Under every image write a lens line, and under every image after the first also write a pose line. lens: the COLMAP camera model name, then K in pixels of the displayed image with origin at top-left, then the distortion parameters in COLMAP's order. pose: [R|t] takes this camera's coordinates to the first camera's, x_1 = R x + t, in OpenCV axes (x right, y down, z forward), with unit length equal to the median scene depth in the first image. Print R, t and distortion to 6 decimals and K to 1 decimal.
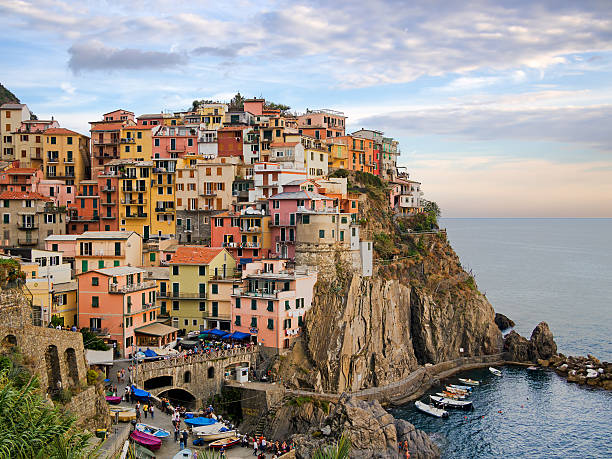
lens RADIAL K [[703.6, 0, 304.1], [0, 703.6, 228.9], [0, 0, 1]] dist [-0.013283, -0.003098]
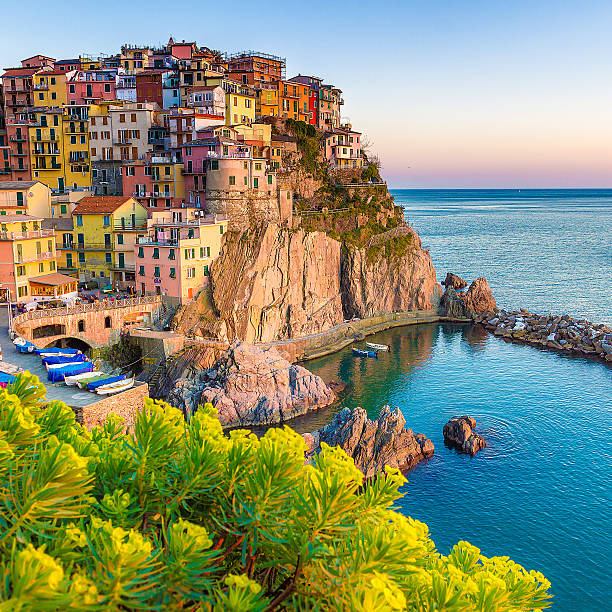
lens RADIAL K [[724.1, 0, 305.7], [0, 724.1, 306.1], [0, 0, 1]] dist [-0.039880, 0.035943]
pose [[0.999935, -0.007829, 0.008348, 0.099372], [0.006560, 0.989785, 0.142414, 0.031637], [-0.009378, -0.142350, 0.989772, 0.008346]]
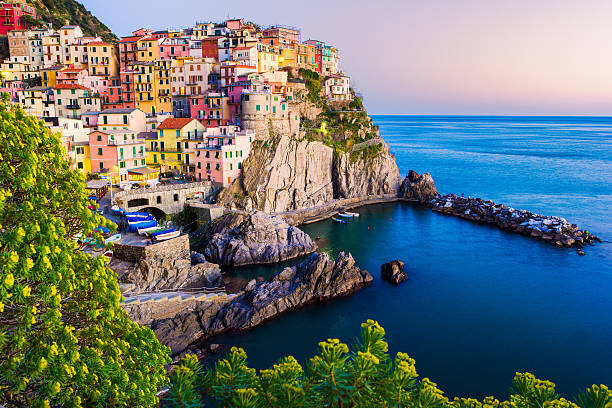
lens RADIAL K [[483.4, 0, 307.0], [0, 483.4, 203.5], [0, 0, 1]] dist [-0.087416, 0.052472]
pose [[0.999102, 0.005271, -0.042030, 0.147783], [0.001690, 0.986479, 0.163880, 0.034385], [0.042326, -0.163804, 0.985584, -0.017925]]
